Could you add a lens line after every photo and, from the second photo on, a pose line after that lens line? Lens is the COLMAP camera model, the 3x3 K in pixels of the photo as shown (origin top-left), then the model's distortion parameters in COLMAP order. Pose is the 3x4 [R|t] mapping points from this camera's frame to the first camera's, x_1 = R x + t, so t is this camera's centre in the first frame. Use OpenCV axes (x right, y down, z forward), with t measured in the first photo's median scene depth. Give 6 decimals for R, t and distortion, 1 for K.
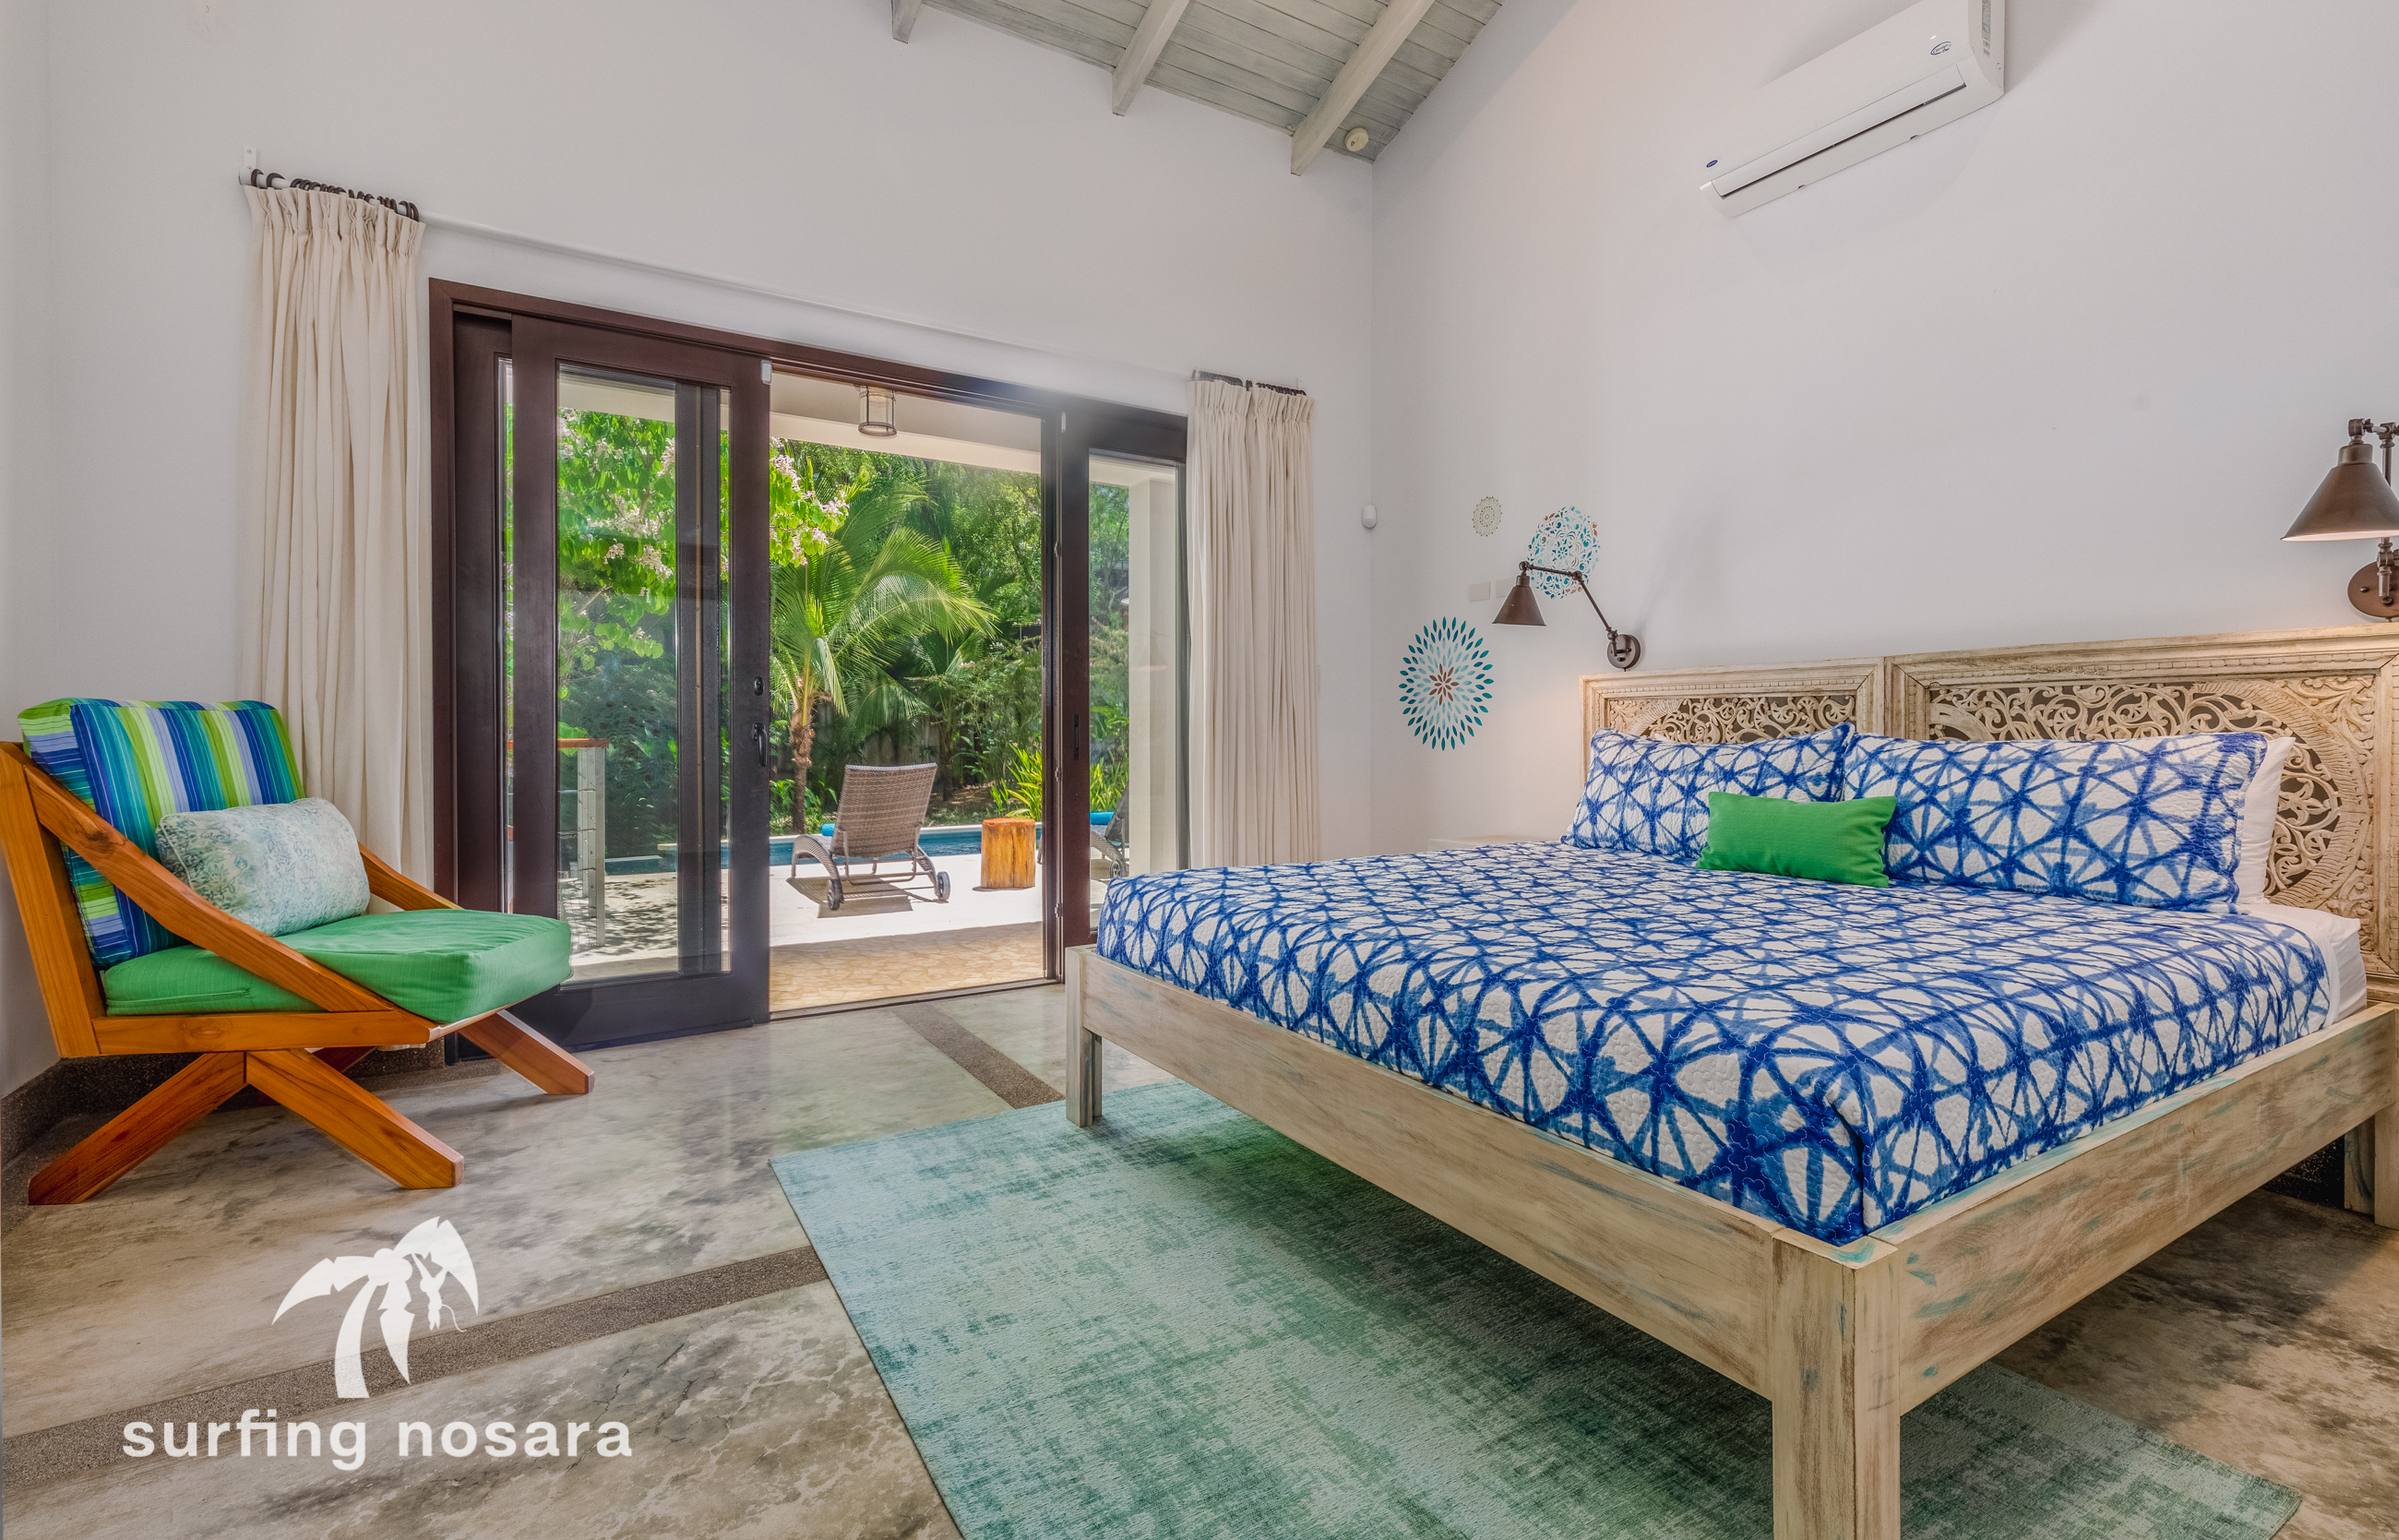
lens RADIAL K [[1086.9, 0, 1207.4], [0, 1086.9, 755.2], [0, 0, 1]] dist [0.001130, 0.000202]
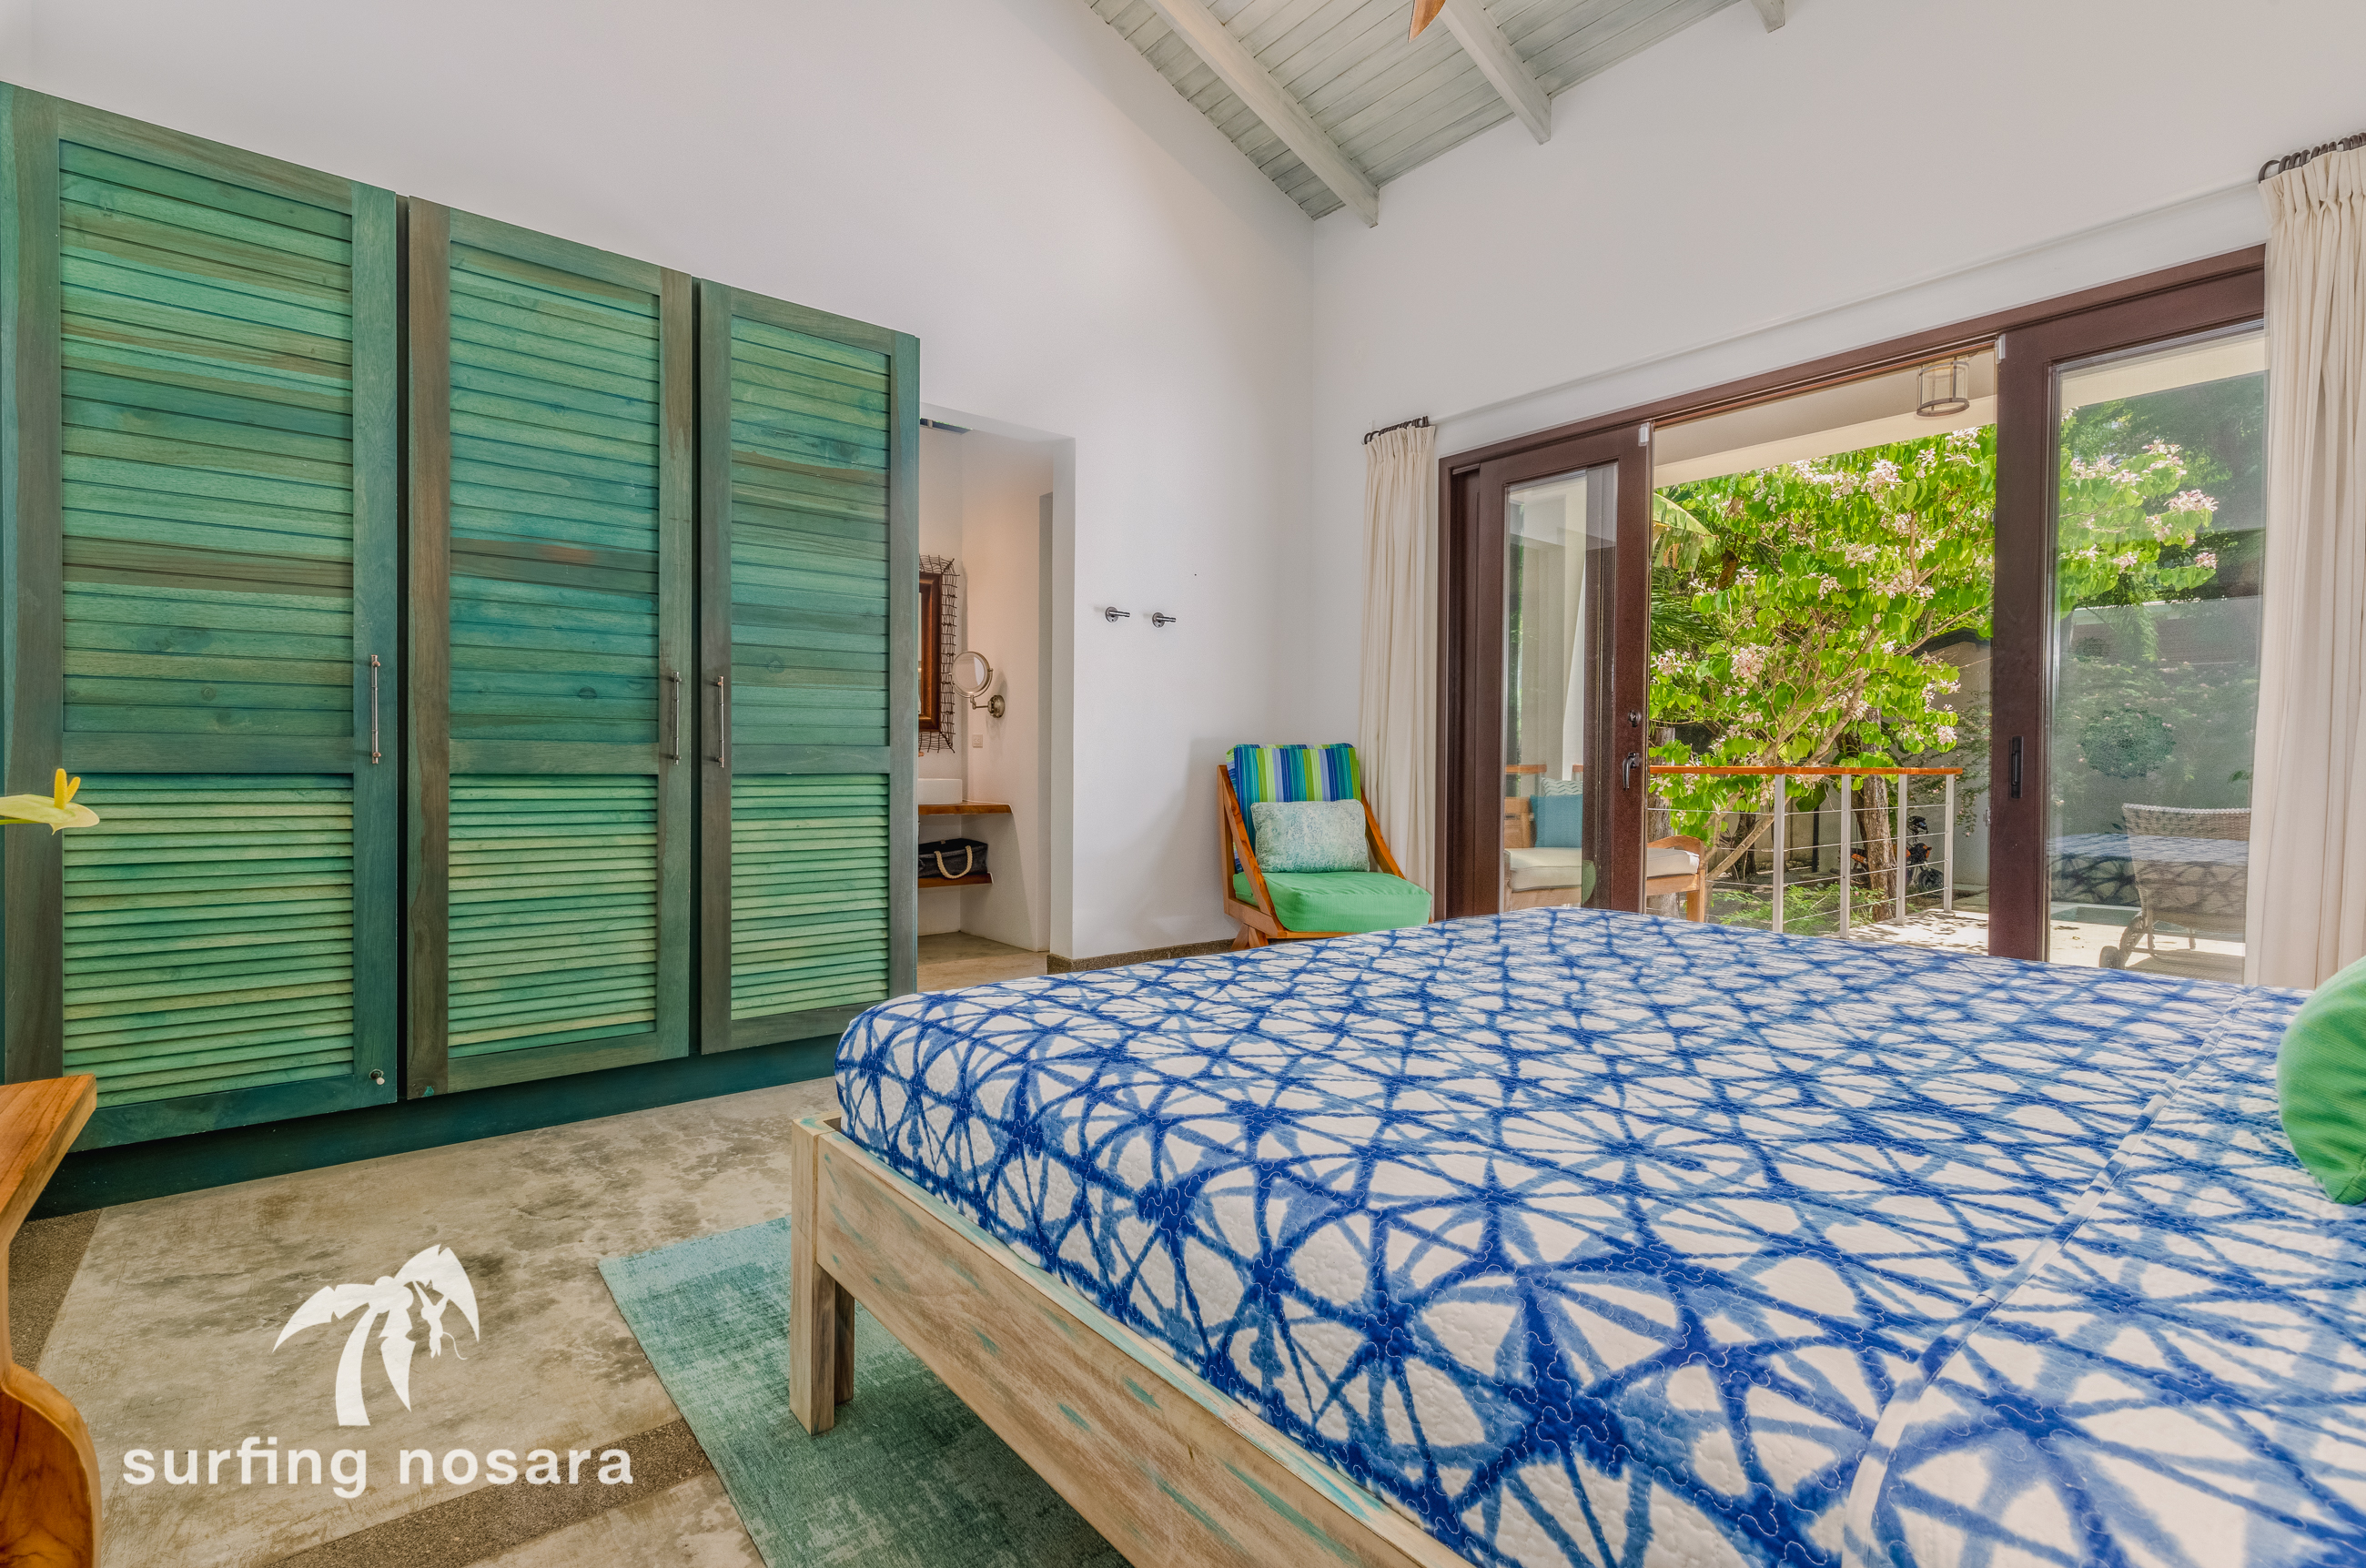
lens RADIAL K [[1067.6, 0, 1169.2], [0, 1067.6, 781.1], [0, 0, 1]] dist [0.017594, -0.007536]
pose [[0.122967, 0.017529, -0.992256, 0.783551], [-0.022834, 0.999629, 0.014829, -0.006228], [0.992148, 0.020834, 0.123322, 0.496721]]
